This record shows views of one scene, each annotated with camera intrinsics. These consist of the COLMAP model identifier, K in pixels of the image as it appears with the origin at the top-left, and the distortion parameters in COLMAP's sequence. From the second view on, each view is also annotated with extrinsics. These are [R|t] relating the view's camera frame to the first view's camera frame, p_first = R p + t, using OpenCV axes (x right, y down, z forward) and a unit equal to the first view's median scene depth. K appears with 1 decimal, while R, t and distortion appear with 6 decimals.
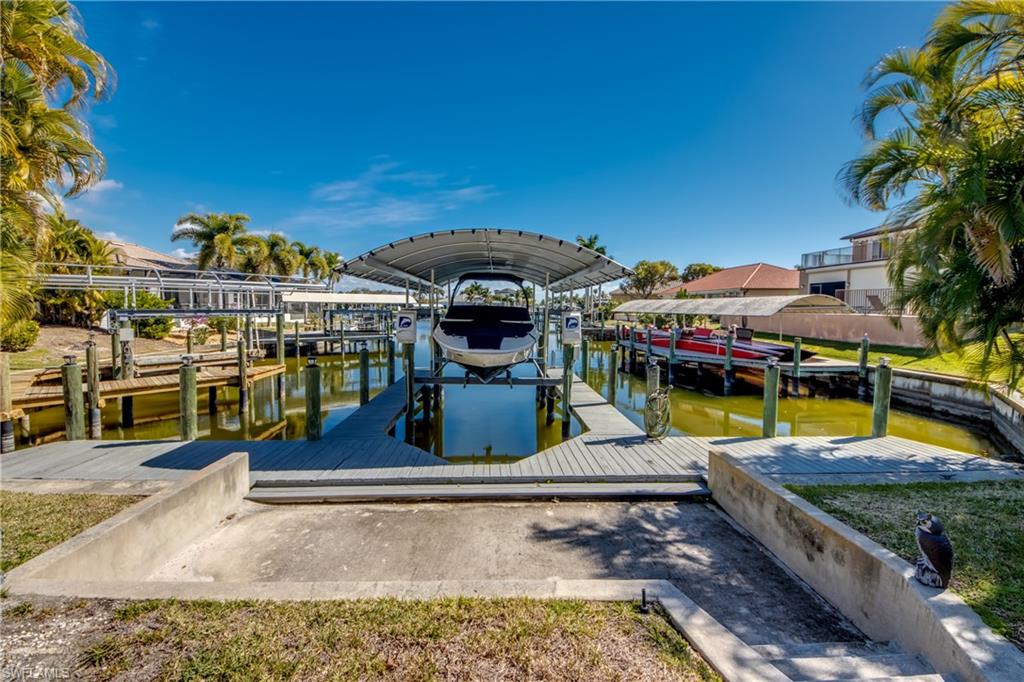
lens RADIAL K [[392.1, 0, 496.7], [0, 392.1, 325.1], [0, 0, 1]] dist [0.004581, -0.004263]
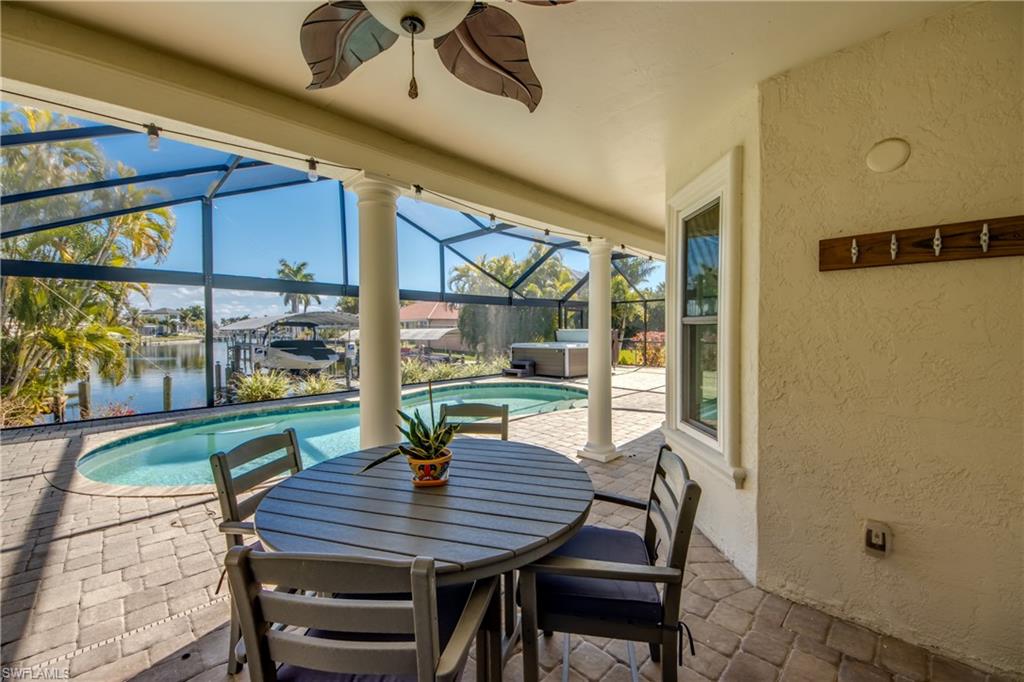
lens RADIAL K [[392.1, 0, 511.7], [0, 392.1, 338.4], [0, 0, 1]] dist [0.004581, -0.004263]
pose [[0.723843, -0.023893, 0.689551, -0.266985], [0.040127, 0.999166, -0.007501, -0.001481], [-0.688797, 0.033099, 0.724198, -0.467850]]
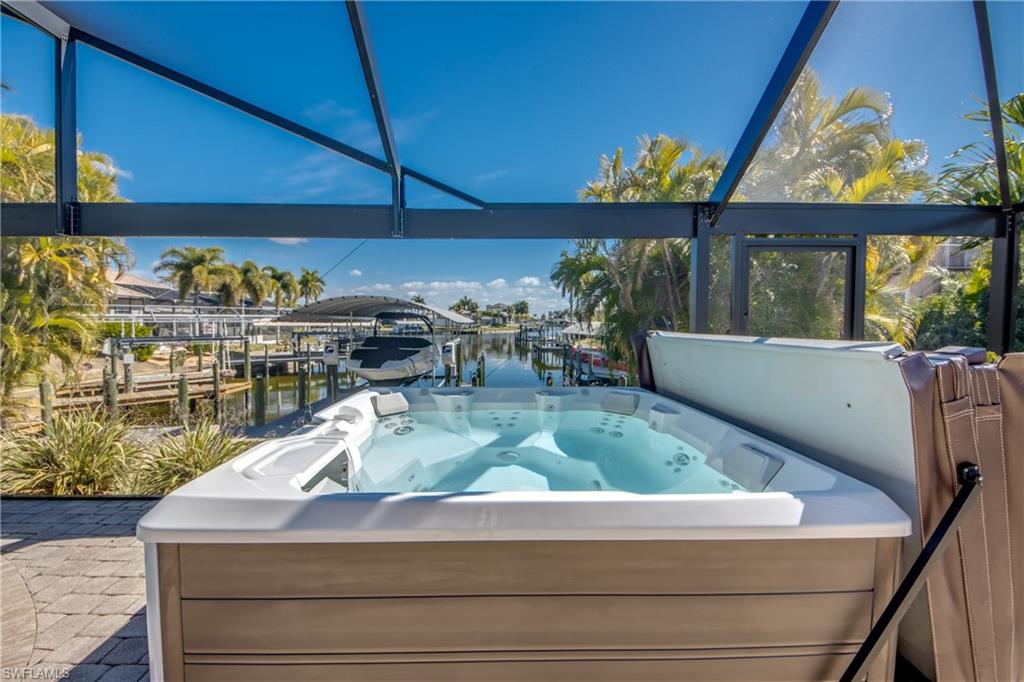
lens RADIAL K [[427.4, 0, 489.3], [0, 427.4, 332.5], [0, 0, 1]] dist [-0.000201, -0.000263]
pose [[0.999961, -0.006049, -0.006484, 0.149236], [0.005900, 0.999723, -0.022800, -0.013139], [0.006620, 0.022761, 0.999719, -0.231940]]
